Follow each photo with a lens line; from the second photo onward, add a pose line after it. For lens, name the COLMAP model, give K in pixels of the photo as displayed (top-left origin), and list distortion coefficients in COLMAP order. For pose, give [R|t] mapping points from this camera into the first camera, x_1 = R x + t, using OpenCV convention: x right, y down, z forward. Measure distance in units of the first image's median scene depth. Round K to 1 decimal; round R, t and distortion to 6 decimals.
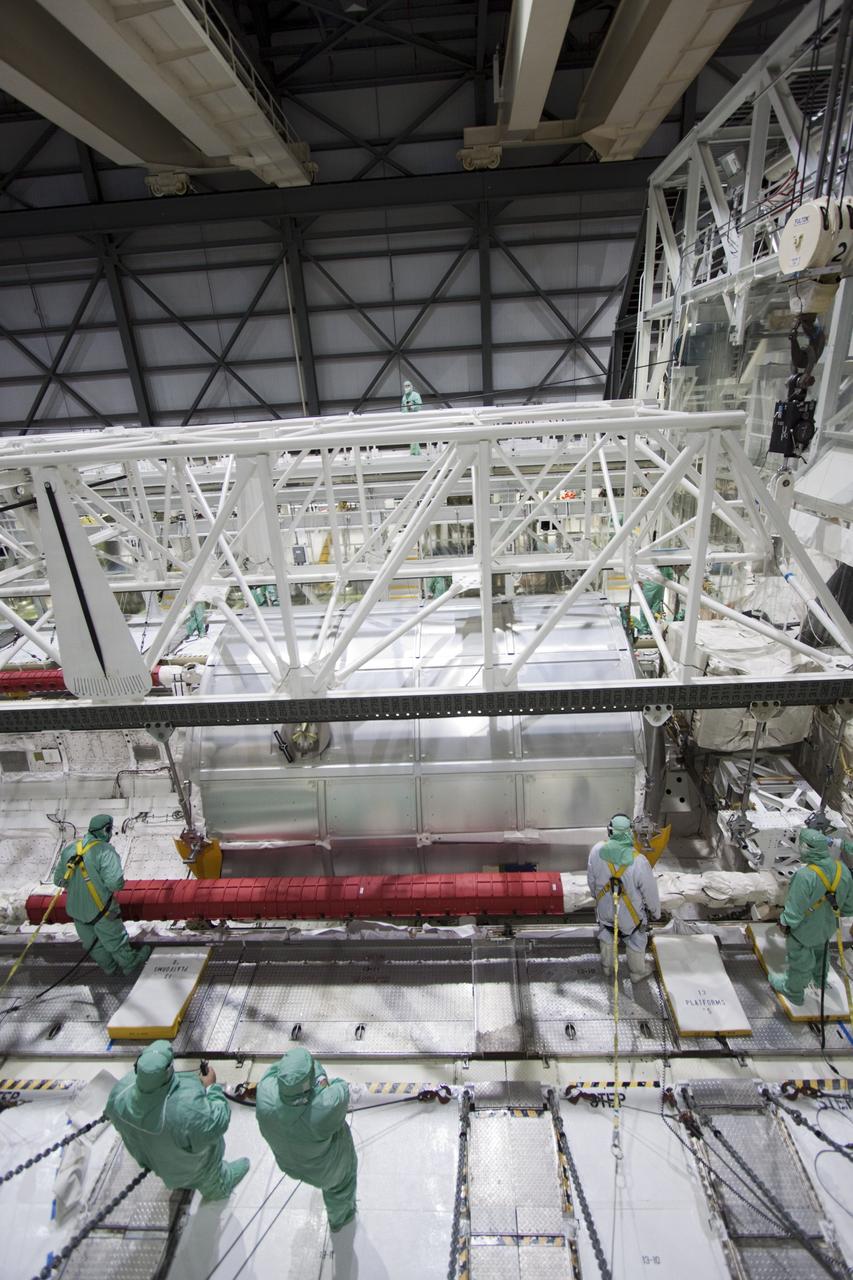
lens RADIAL K [[583.8, 0, 434.2], [0, 583.8, 640.0], [0, 0, 1]] dist [-0.013279, 0.000890]
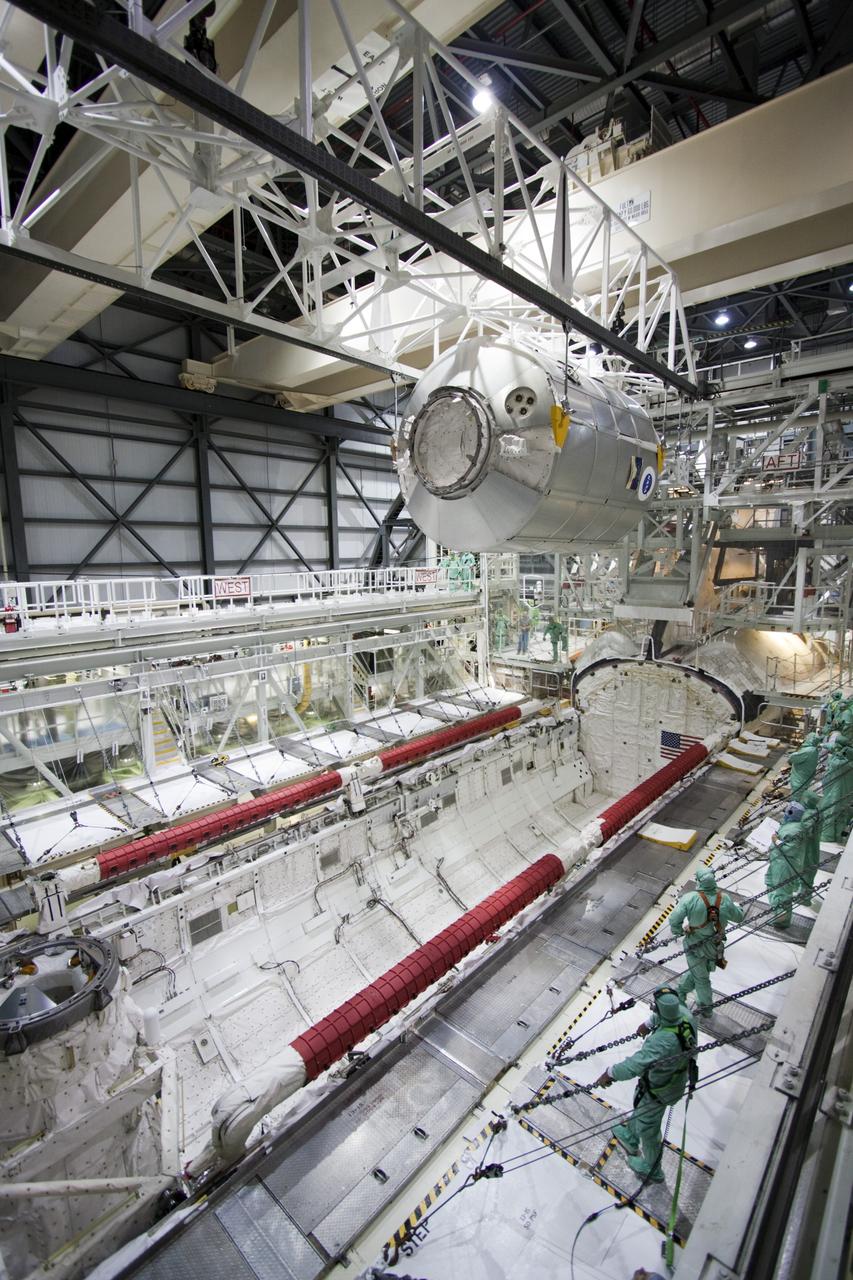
lens RADIAL K [[583.8, 0, 446.6], [0, 583.8, 640.4], [0, 0, 1]] dist [-0.013279, 0.000890]
pose [[0.637116, -0.064824, 0.768037, -0.751178], [0.282673, 0.946678, -0.154587, 0.026488], [-0.717062, 0.315593, 0.621468, 0.043230]]
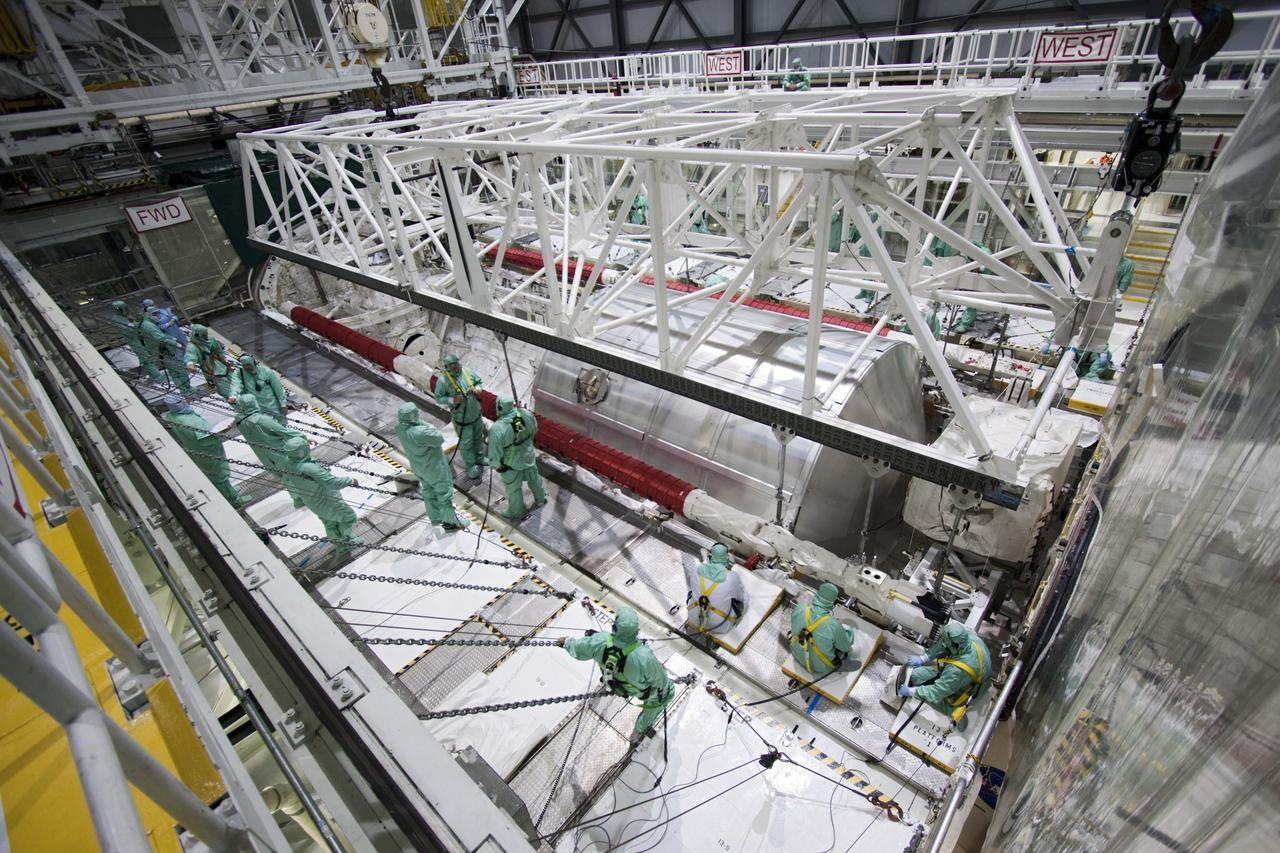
lens RADIAL K [[592.9, 0, 635.3], [0, 592.9, 443.4], [0, 0, 1]] dist [-0.014941, 0.001463]
pose [[0.766958, 0.357185, -0.533098, 0.451021], [-0.217548, 0.926295, 0.307653, -0.021231], [0.603696, -0.119982, 0.788134, -0.010868]]
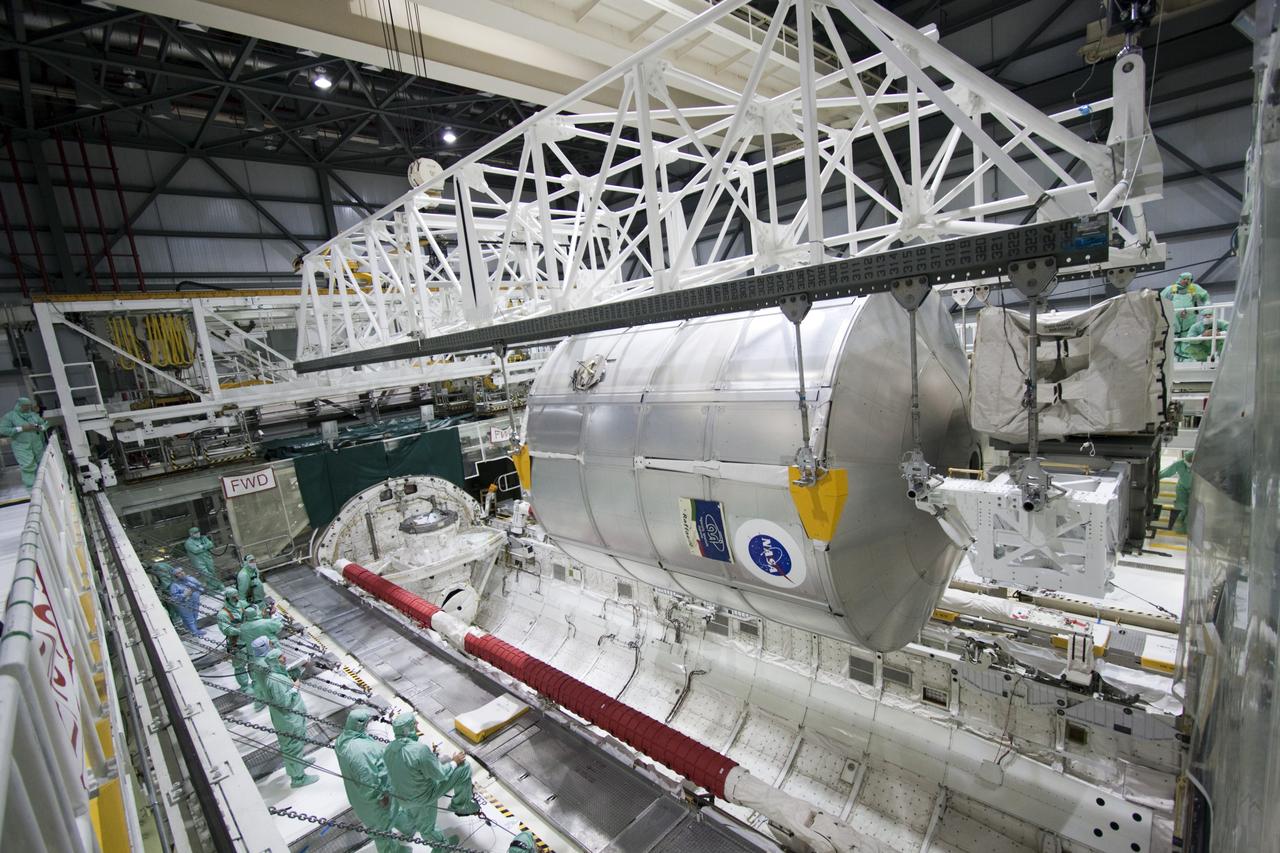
lens RADIAL K [[583.8, 0, 641.3], [0, 583.8, 436.6], [0, 0, 1]] dist [-0.013279, 0.000890]
pose [[0.736379, 0.089333, -0.670646, 0.462976], [-0.209775, 0.972541, -0.100789, -0.030673], [0.643227, 0.214903, 0.734899, -0.022914]]
